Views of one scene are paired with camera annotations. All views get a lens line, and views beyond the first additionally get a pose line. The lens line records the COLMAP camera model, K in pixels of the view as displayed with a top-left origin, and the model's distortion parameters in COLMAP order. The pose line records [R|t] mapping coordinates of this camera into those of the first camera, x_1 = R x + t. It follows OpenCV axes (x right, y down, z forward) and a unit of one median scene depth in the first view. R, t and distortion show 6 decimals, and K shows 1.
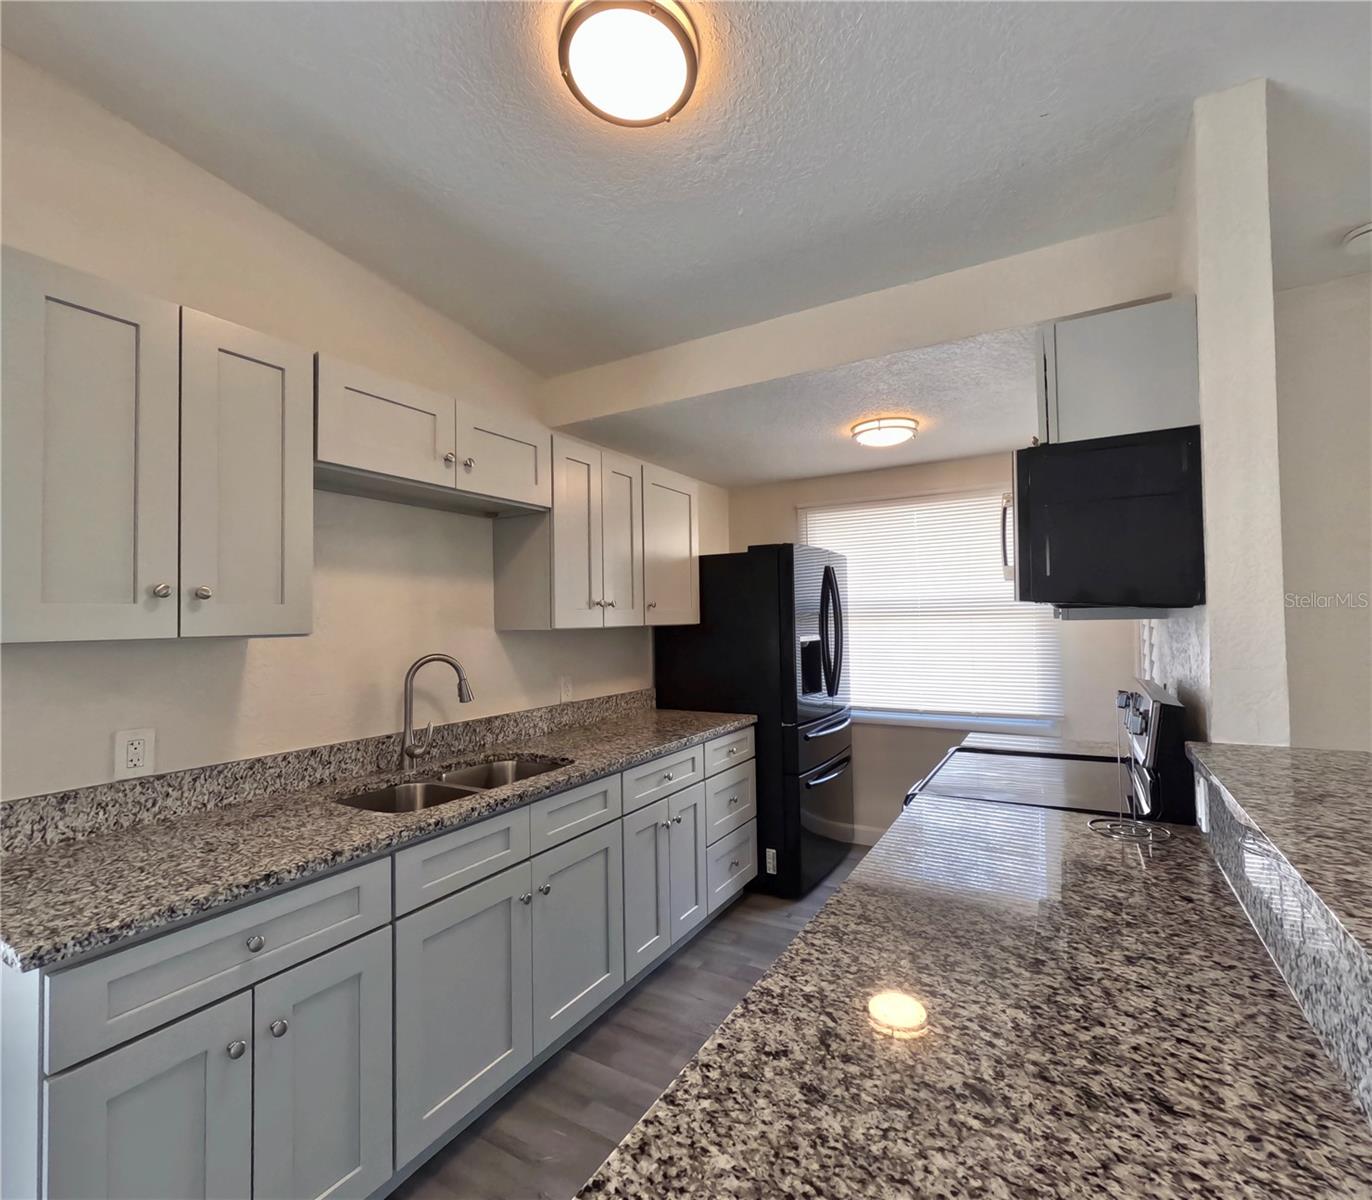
lens RADIAL K [[654.8, 0, 690.3], [0, 654.8, 599.9], [0, 0, 1]] dist [-0.002548, 0.000648]
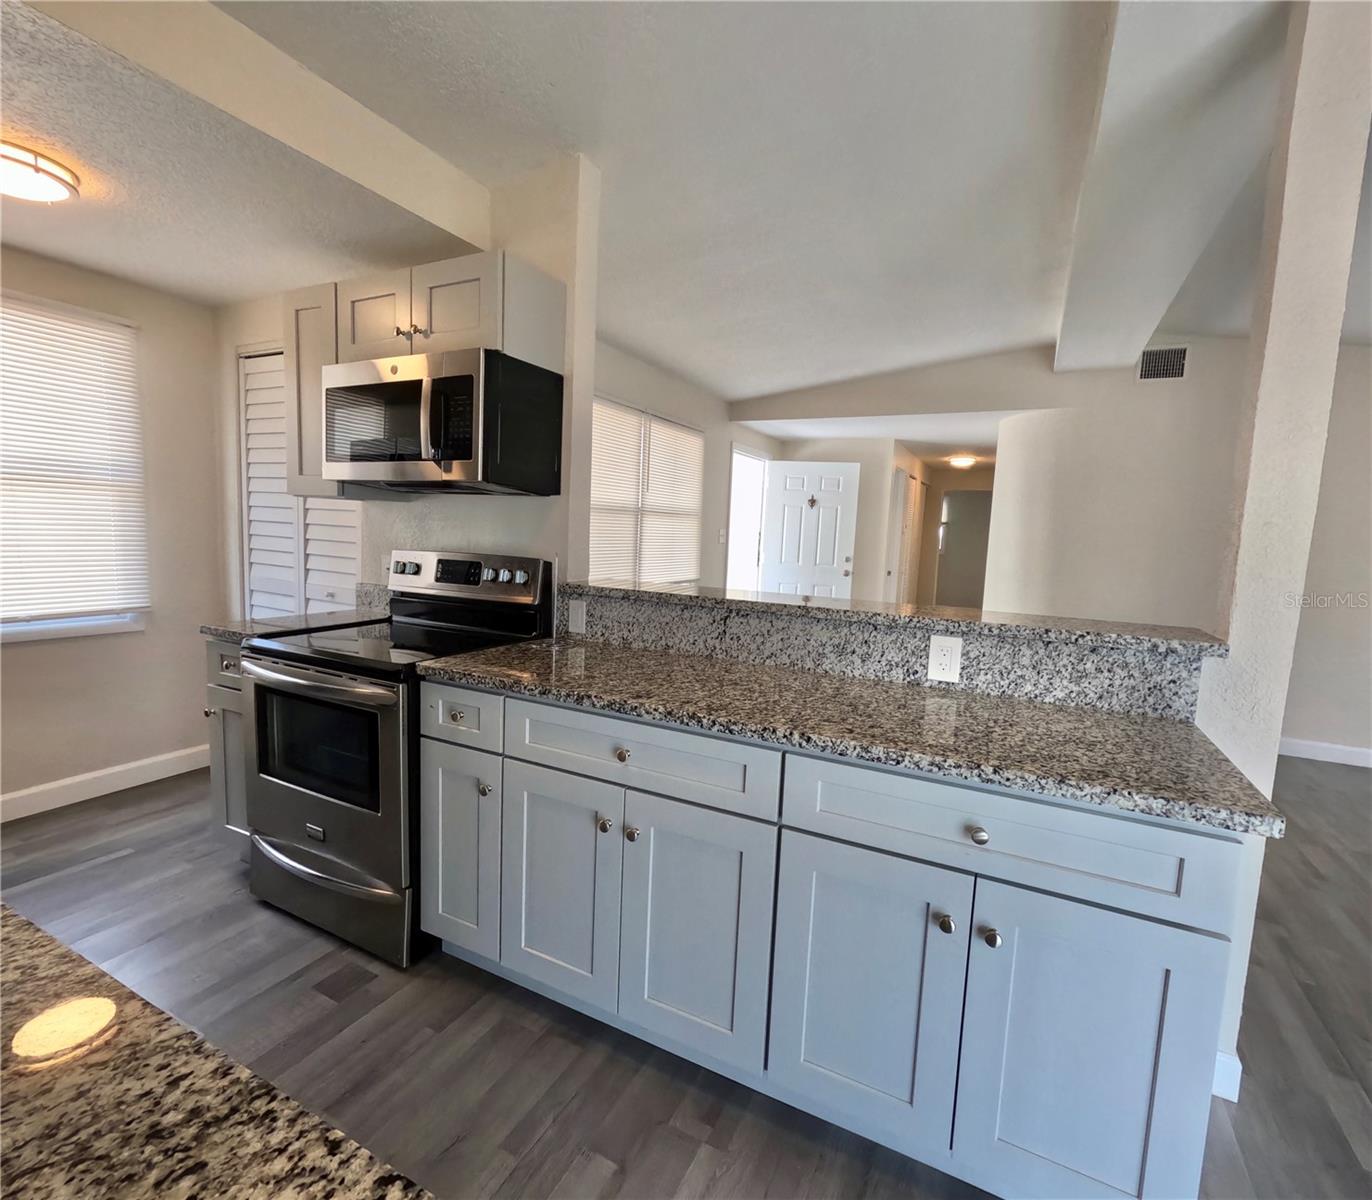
lens RADIAL K [[654.8, 0, 690.3], [0, 654.8, 599.9], [0, 0, 1]] dist [-0.002548, 0.000648]
pose [[-0.057936, -0.091682, 0.994102, -0.654232], [-0.069239, 0.993745, 0.087614, 0.079710], [-0.995916, -0.063755, -0.063922, 0.634626]]
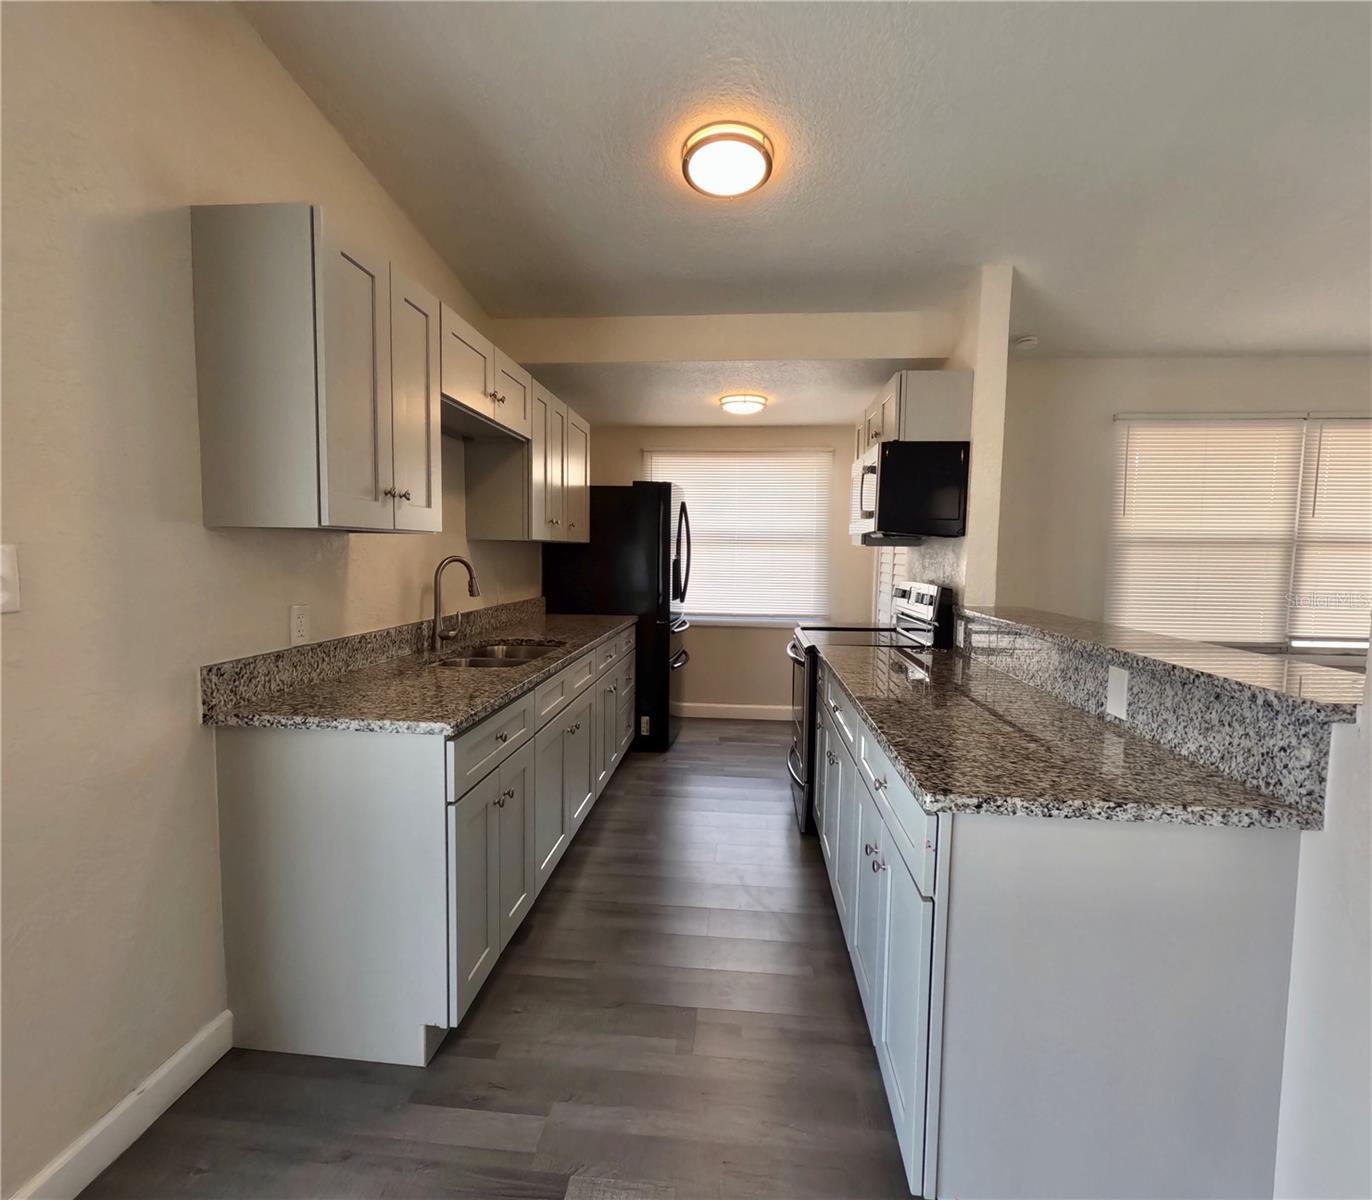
lens RADIAL K [[654.8, 0, 690.3], [0, 654.8, 599.9], [0, 0, 1]] dist [-0.002548, 0.000648]
pose [[0.903269, -0.001952, 0.429071, -0.635979], [-0.042065, 0.994770, 0.093079, 0.040639], [-0.427008, -0.102125, 0.898462, -0.339666]]
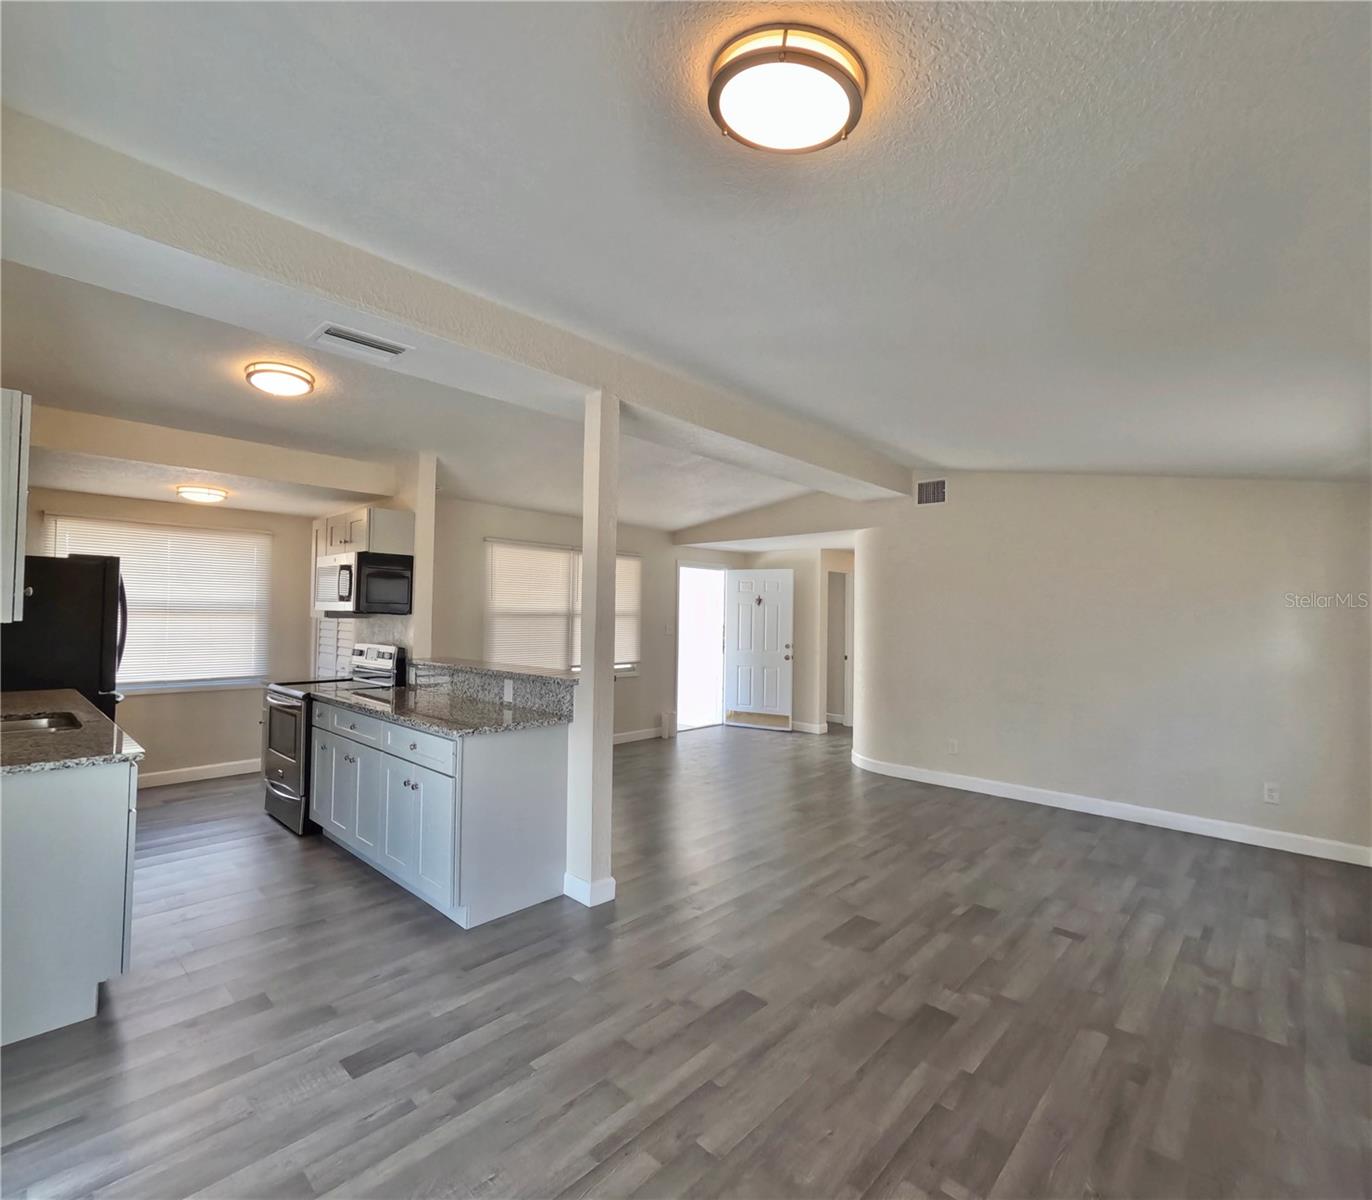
lens RADIAL K [[646.0, 0, 686.0], [0, 646.0, 600.0], [0, 0, 1]] dist [-0.000607, 0.000170]
pose [[0.215716, 0.046139, 0.975365, -1.564413], [-0.047292, 0.998204, -0.036761, -0.007570], [-0.975310, -0.038197, 0.217511, -0.756733]]
